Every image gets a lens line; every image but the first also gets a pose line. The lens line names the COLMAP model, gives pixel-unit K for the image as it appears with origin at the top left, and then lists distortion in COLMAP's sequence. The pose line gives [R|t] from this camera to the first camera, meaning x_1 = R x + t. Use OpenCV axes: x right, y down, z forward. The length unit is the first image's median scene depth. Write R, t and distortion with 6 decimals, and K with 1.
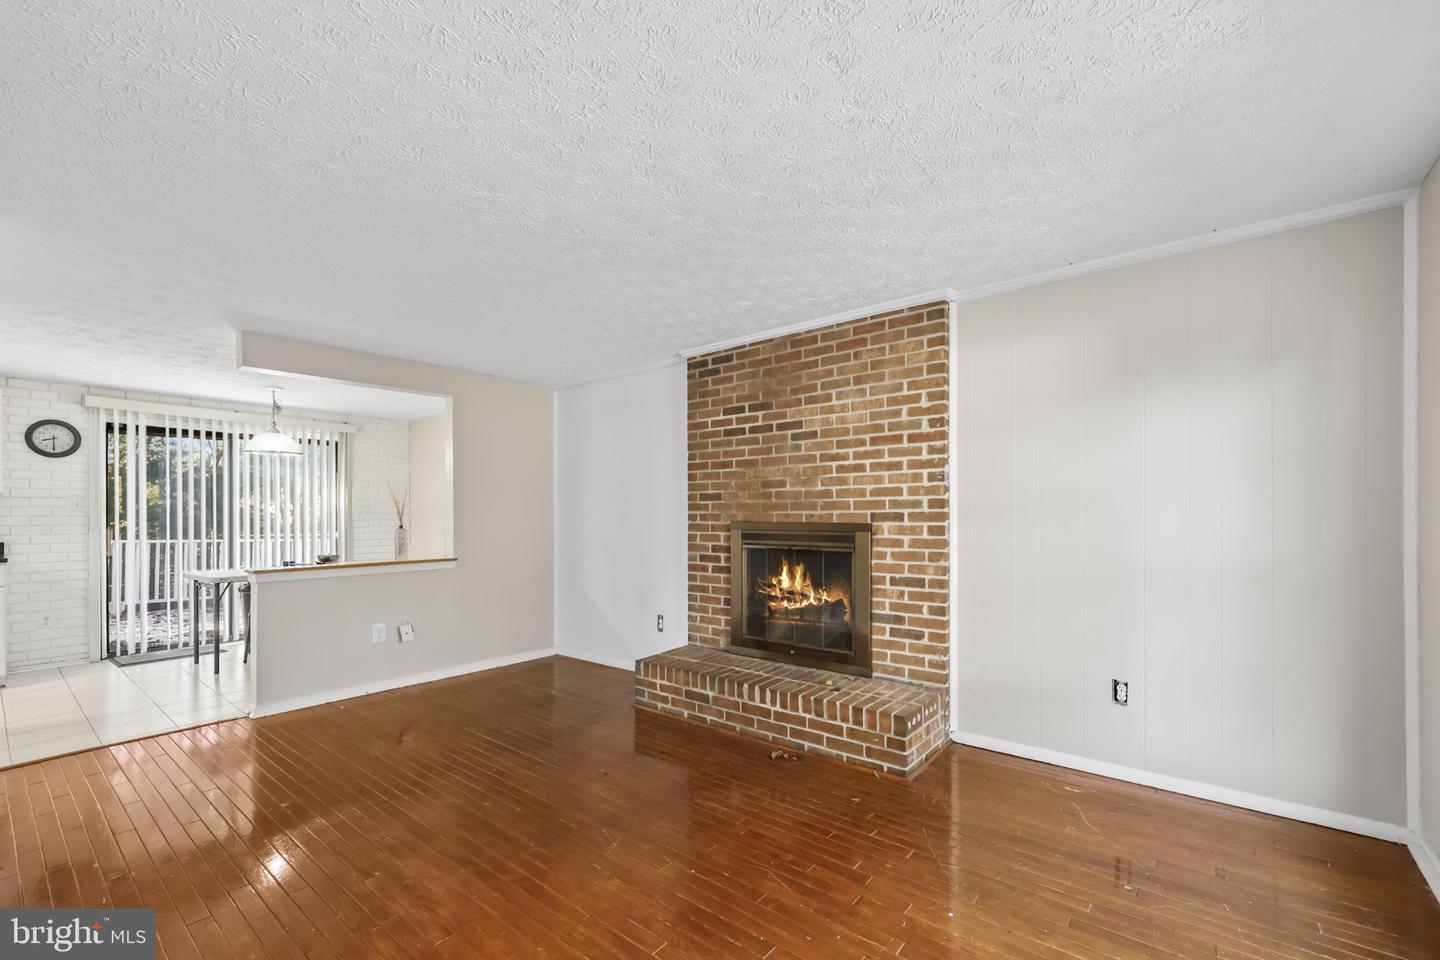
lens RADIAL K [[613.1, 0, 730.3], [0, 613.1, 512.5], [0, 0, 1]] dist [0.000348, 0.000078]
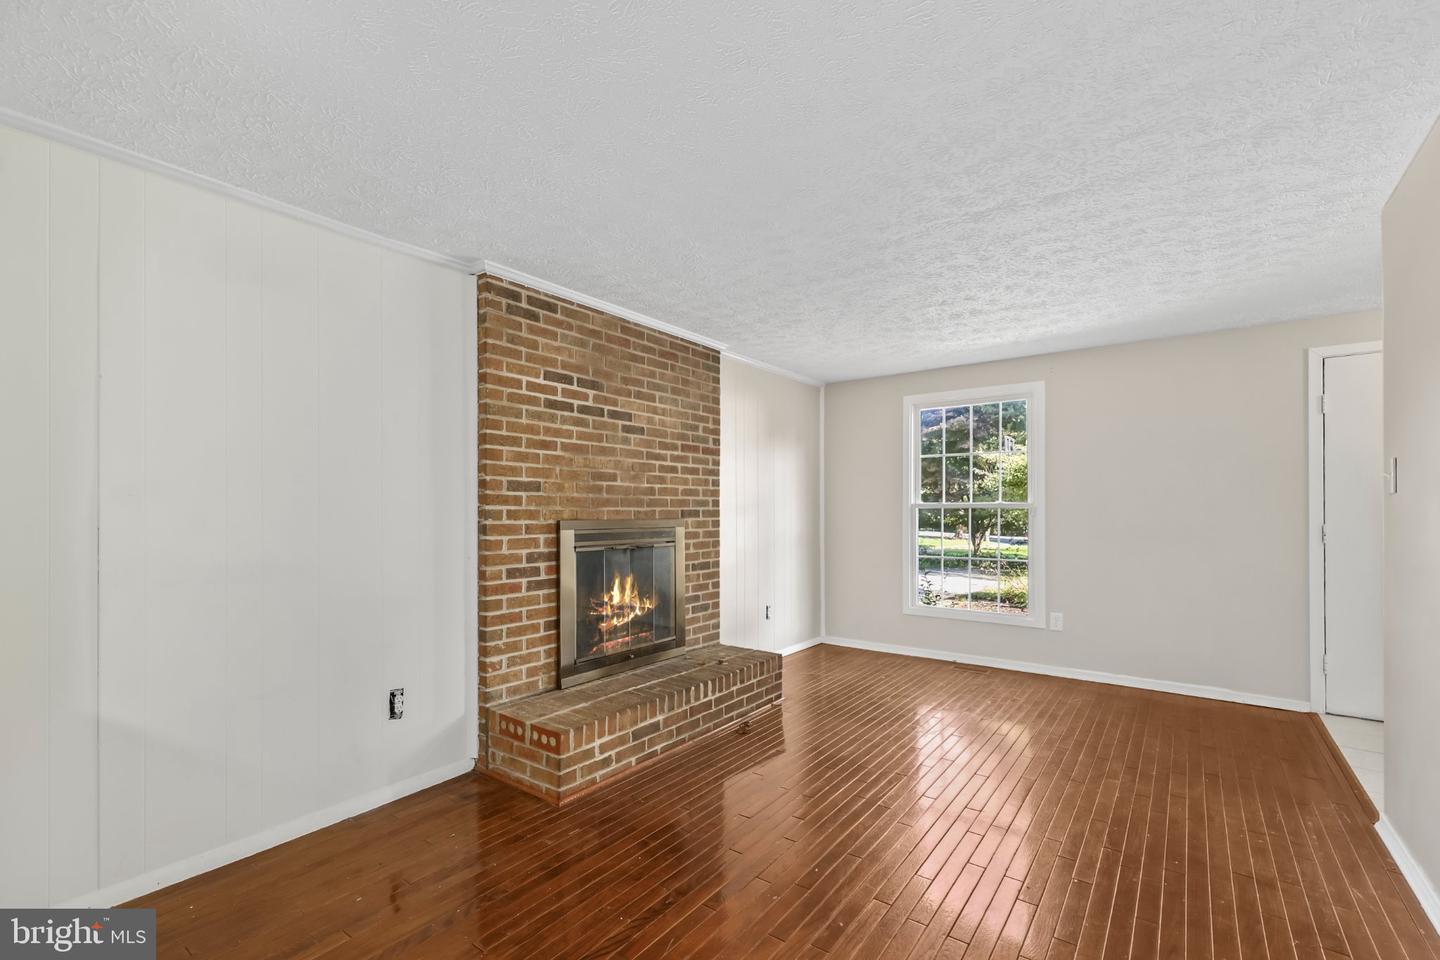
lens RADIAL K [[613.1, 0, 730.3], [0, 613.1, 512.5], [0, 0, 1]] dist [0.000348, 0.000078]
pose [[-0.032223, 0.005685, 0.999465, -0.822005], [0.001396, 0.999983, -0.005643, 0.010509], [-0.999480, 0.001213, -0.032230, 0.849719]]
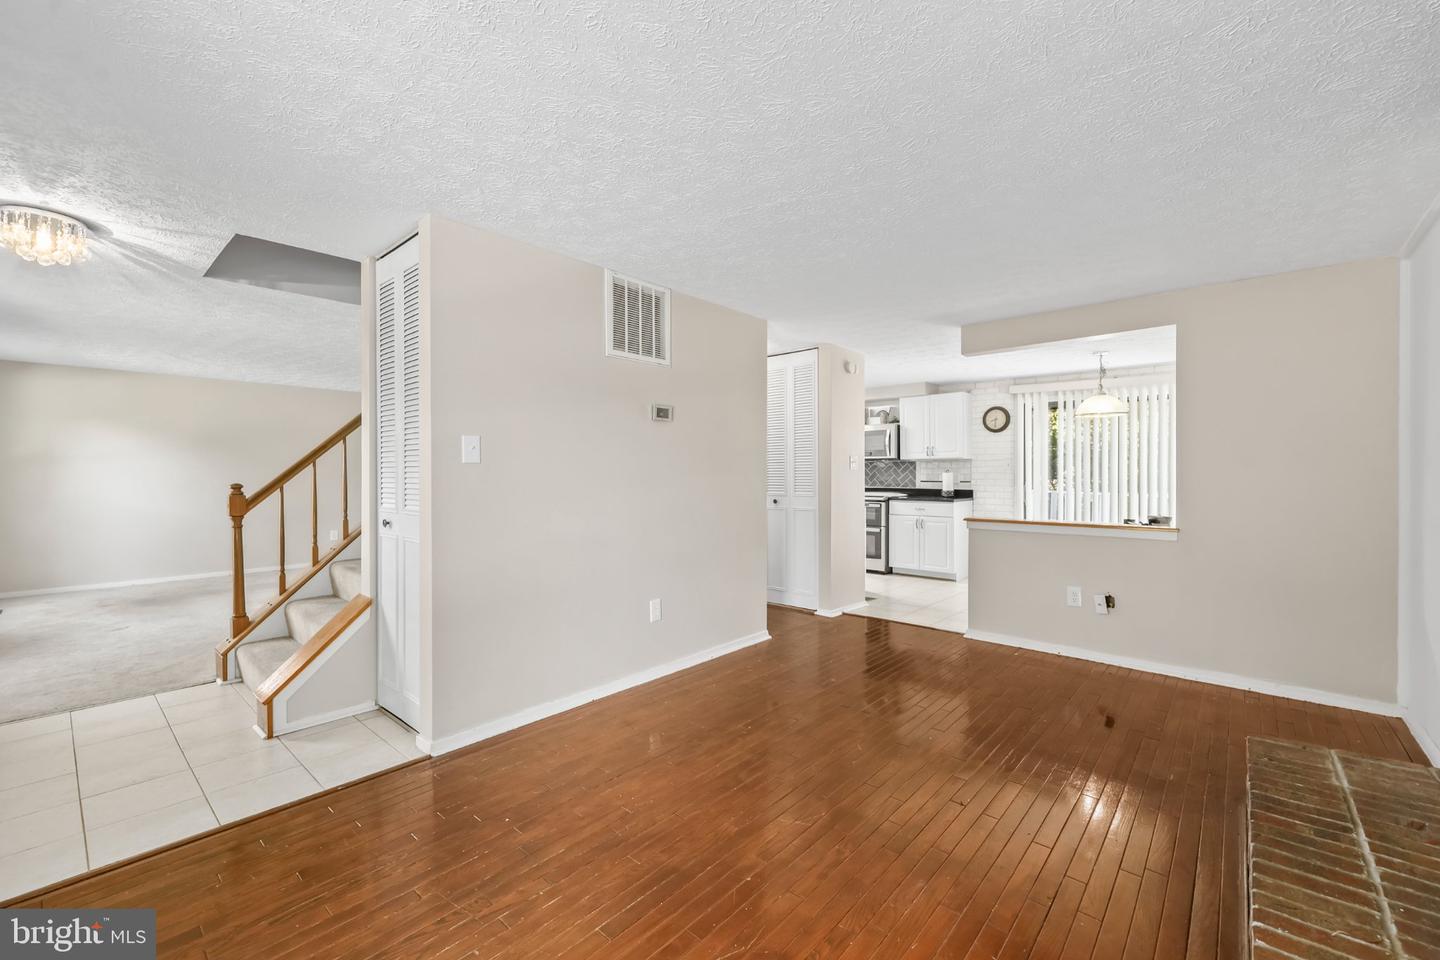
lens RADIAL K [[595.1, 0, 720.0], [0, 595.1, 480.0], [0, 0, 1]] dist [0.000381, -0.000011]
pose [[-0.050798, 0.017125, -0.998562, 0.425789], [-0.001984, 0.999849, 0.017248, -0.001598], [0.998707, 0.002857, -0.050756, 0.543194]]
